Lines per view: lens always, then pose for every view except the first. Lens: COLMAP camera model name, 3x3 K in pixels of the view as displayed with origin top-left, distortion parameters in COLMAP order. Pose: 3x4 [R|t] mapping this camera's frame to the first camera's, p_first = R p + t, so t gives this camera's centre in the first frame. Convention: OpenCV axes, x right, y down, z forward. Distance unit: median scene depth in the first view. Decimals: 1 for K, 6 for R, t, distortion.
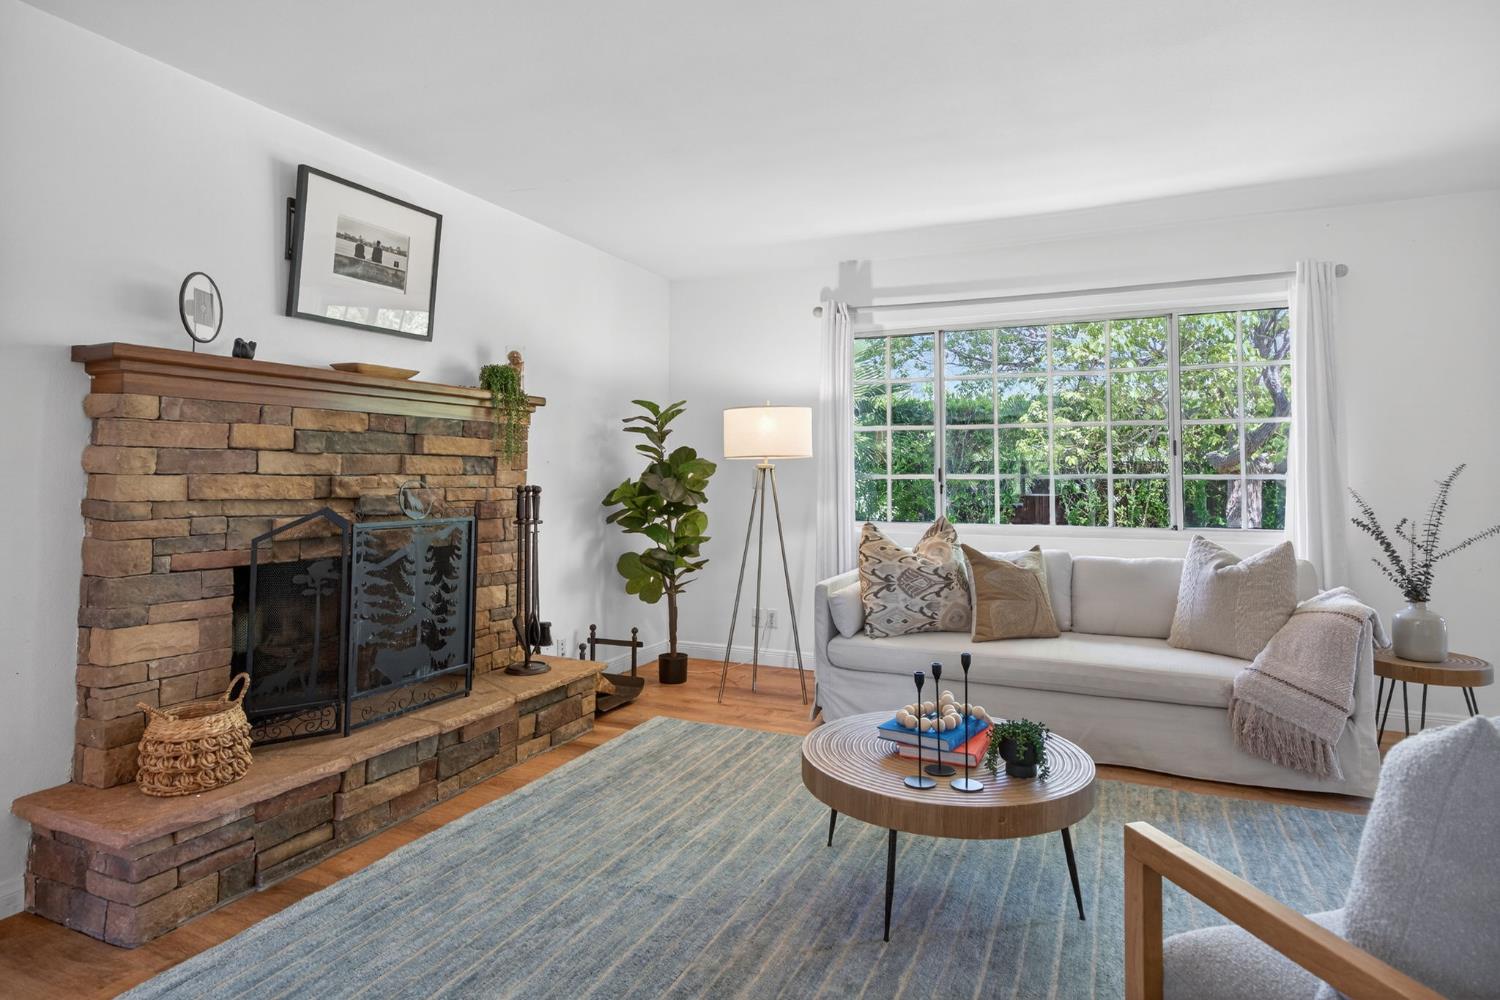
lens RADIAL K [[810.9, 0, 751.5], [0, 810.9, 442.6], [0, 0, 1]] dist [-0.004775, 0.000303]
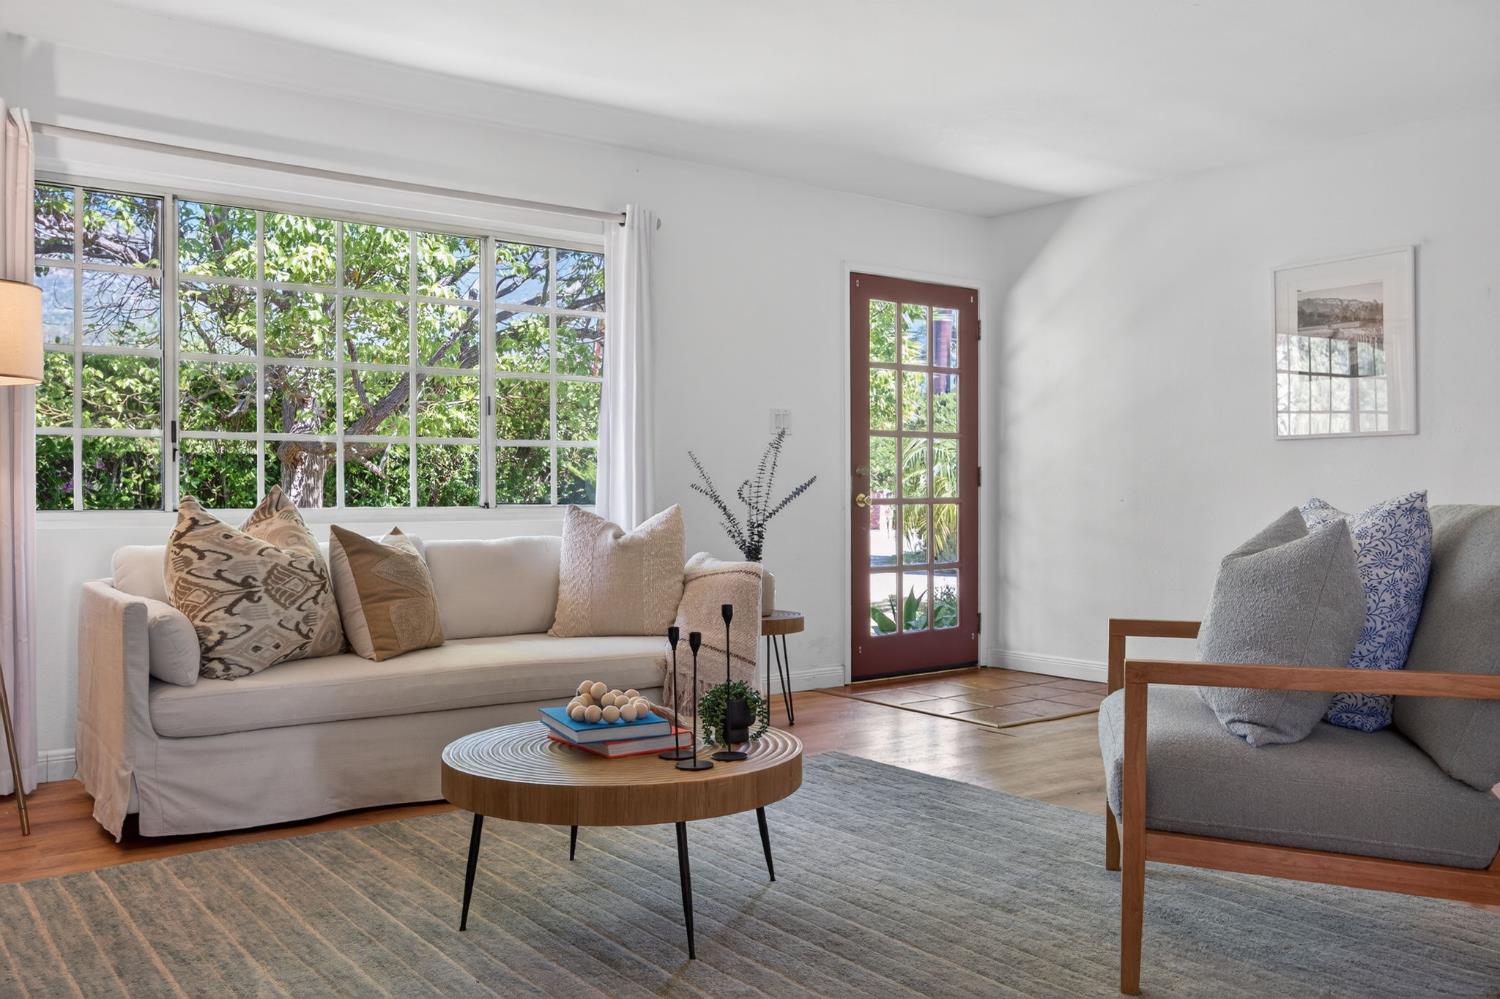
lens RADIAL K [[1251.7, 0, 747.0], [0, 1251.7, 491.5], [0, 0, 1]] dist [-0.001861, 0.002861]
pose [[0.487286, -0.000522, 0.873242, -0.492500], [-0.034383, 0.999213, 0.019783, 0.065608], [-0.872565, -0.039665, 0.486884, 0.197203]]
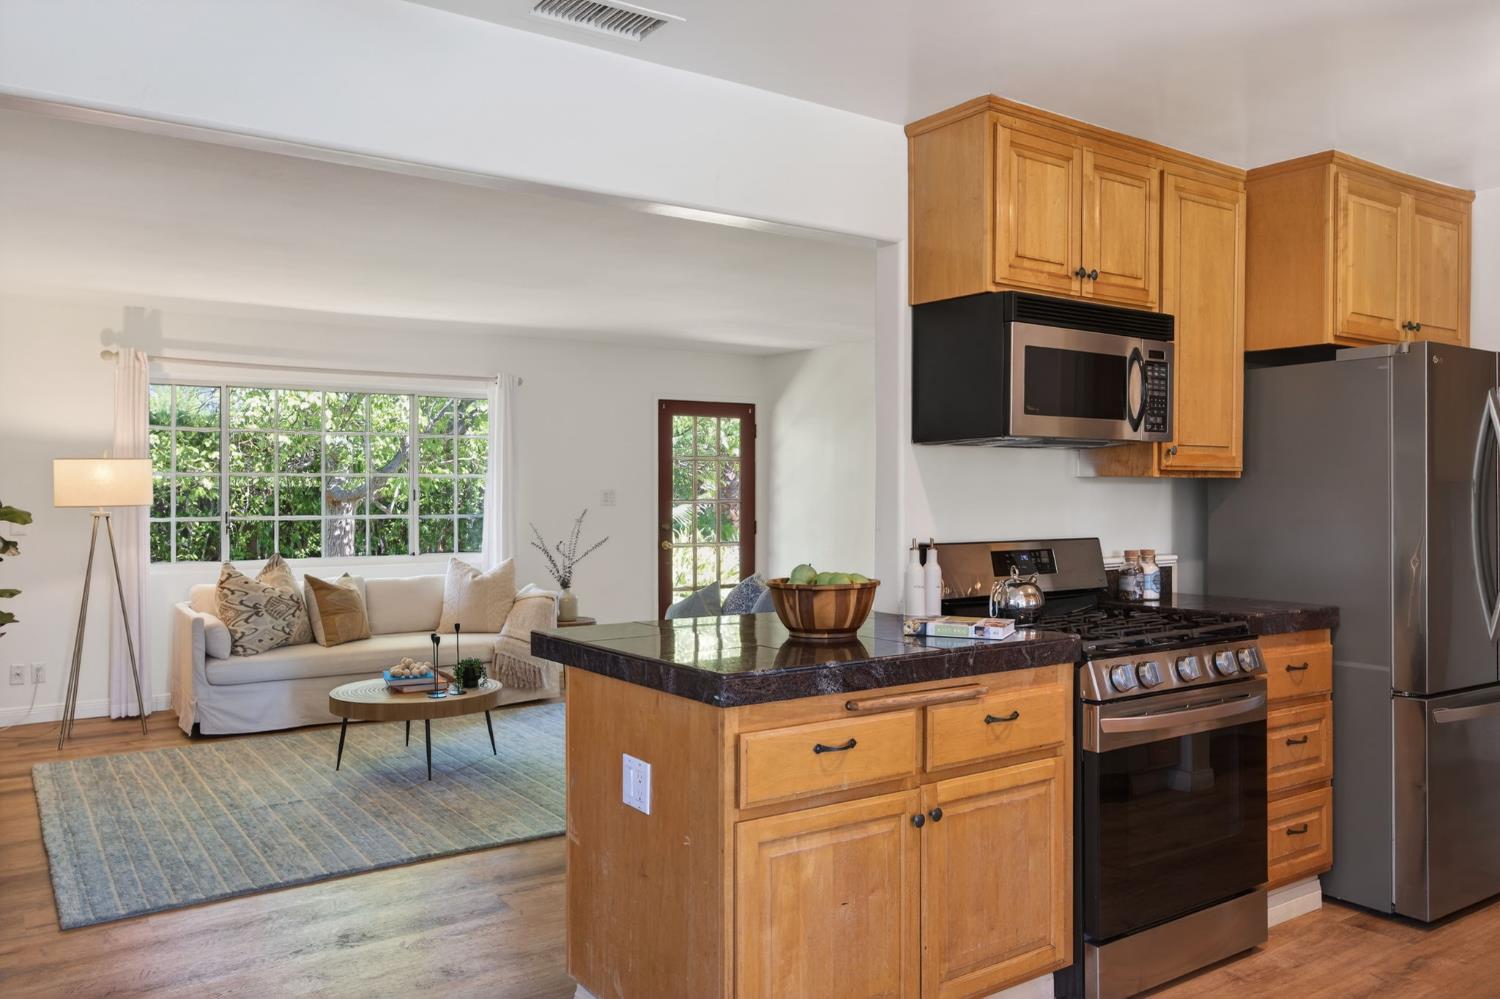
lens RADIAL K [[1133.2, 0, 730.9], [0, 1133.2, 493.3], [0, 0, 1]] dist [0.000083, 0.003448]
pose [[0.530226, -0.002647, 0.847852, -0.904683], [-0.032341, 0.999204, 0.023345, -0.065575], [-0.847239, -0.039799, 0.529719, -0.503429]]
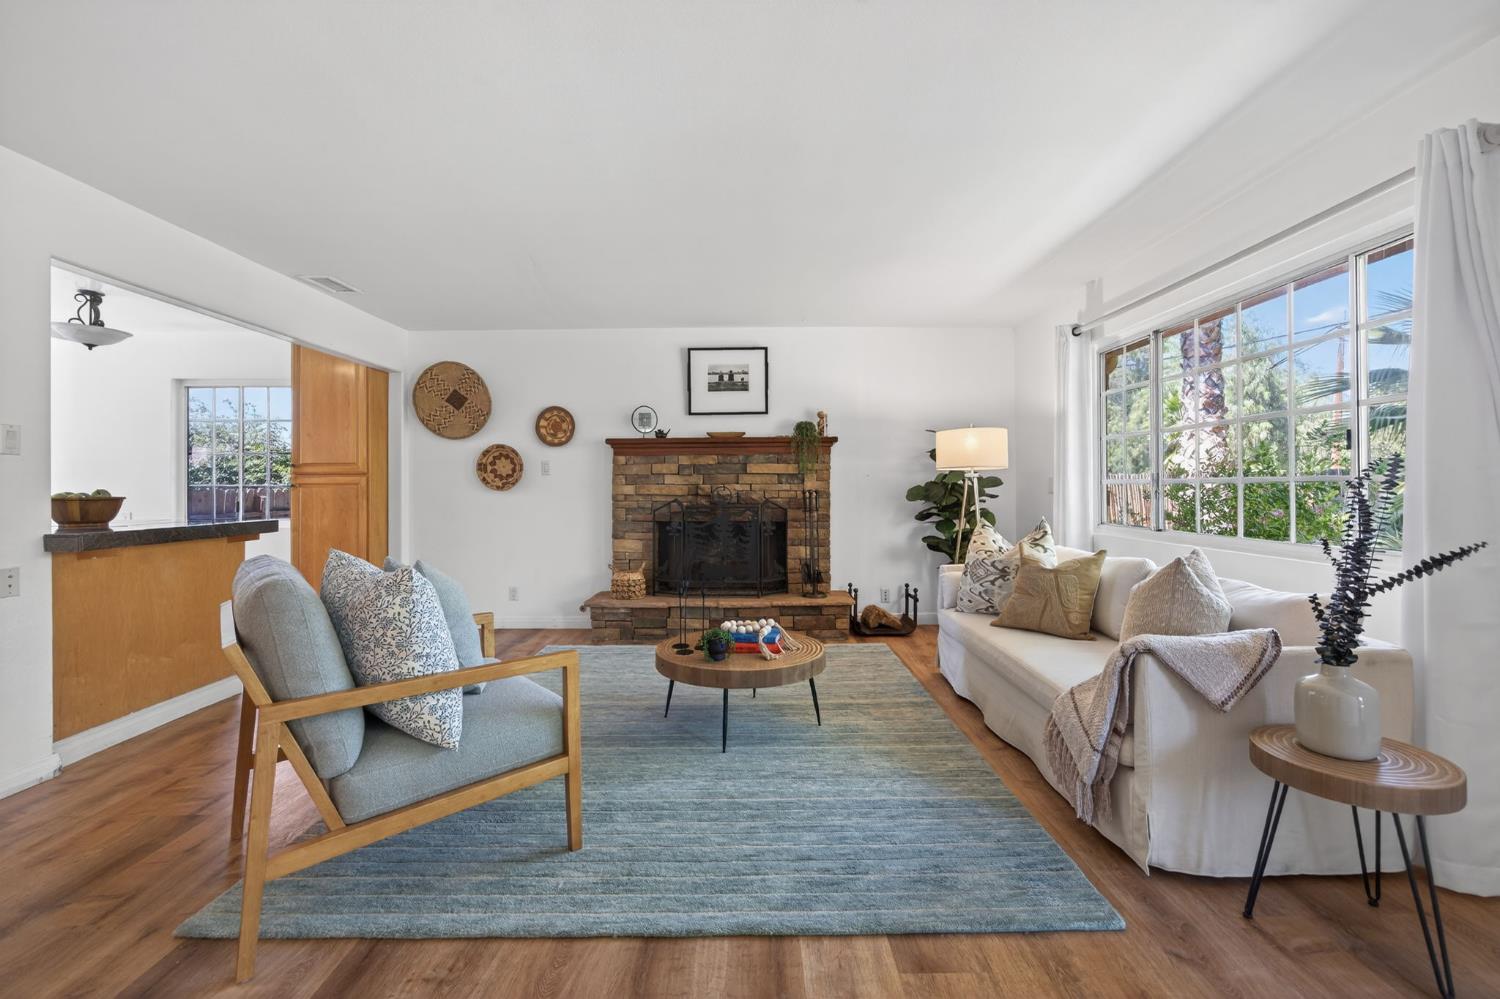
lens RADIAL K [[642.4, 0, 753.7], [0, 642.4, 493.7], [0, 0, 1]] dist [-0.044733, 0.000084]
pose [[0.423333, 0.004126, -0.905965, 0.913888], [0.040793, 0.998889, 0.023611, 0.023566], [0.905055, -0.046952, 0.422694, 0.309650]]
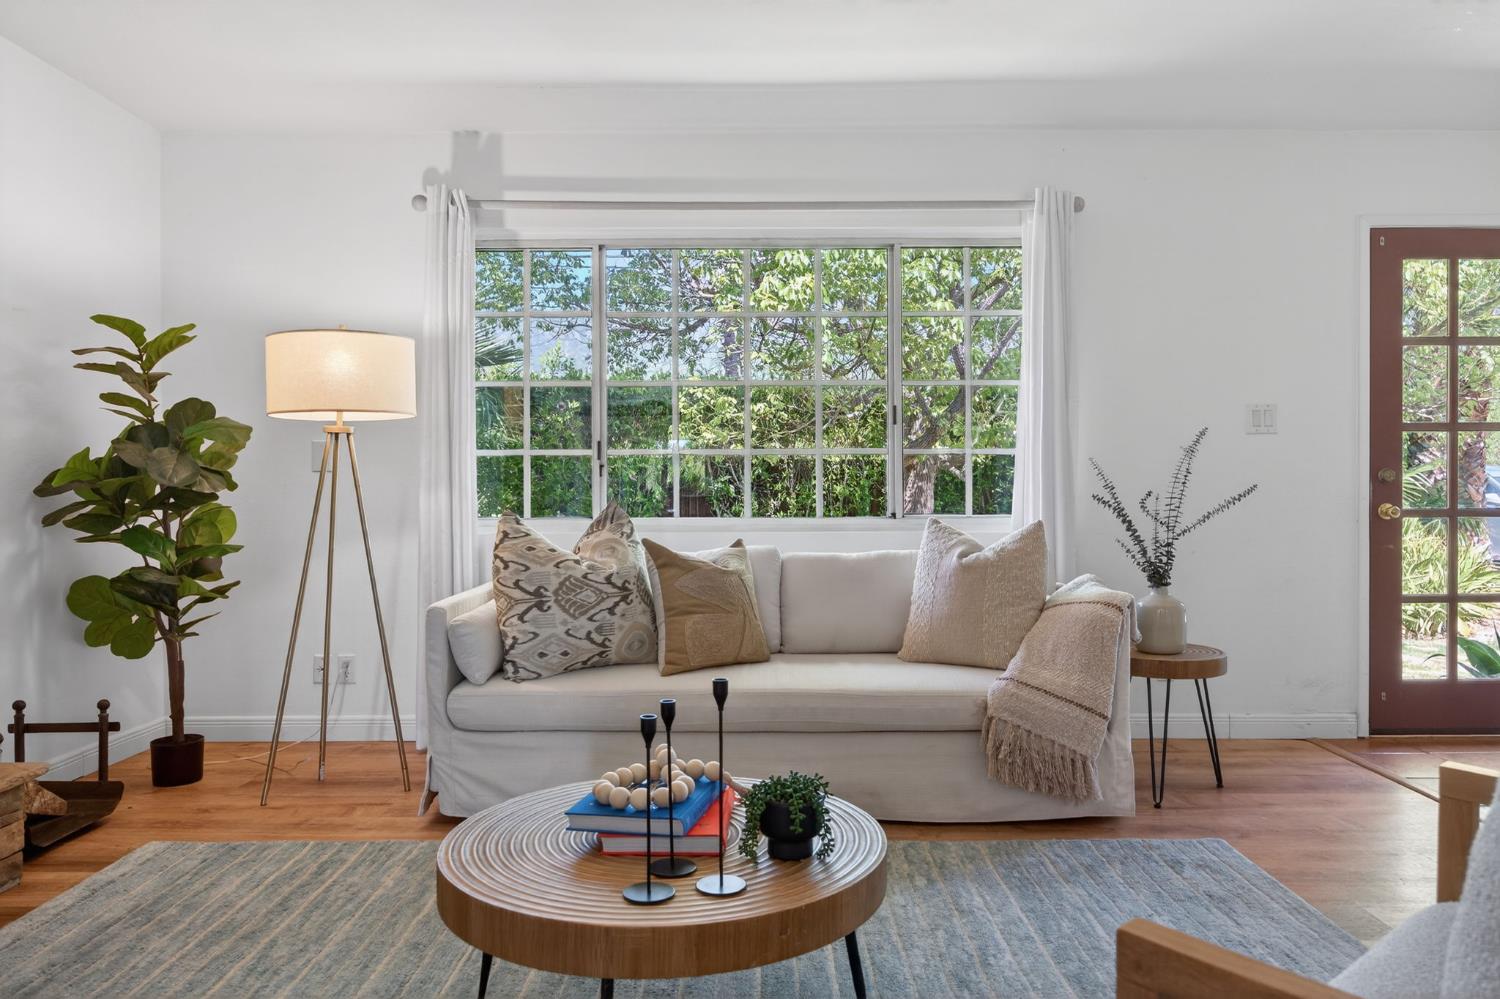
lens RADIAL K [[1030.4, 0, 753.6], [0, 1030.4, 499.4], [0, 0, 1]] dist [-0.016732, 0.009276]
pose [[0.911614, -0.008939, 0.410951, -0.020422], [-0.012470, 0.998702, 0.049386, 0.046480], [-0.410859, -0.050146, 0.910319, 0.154146]]
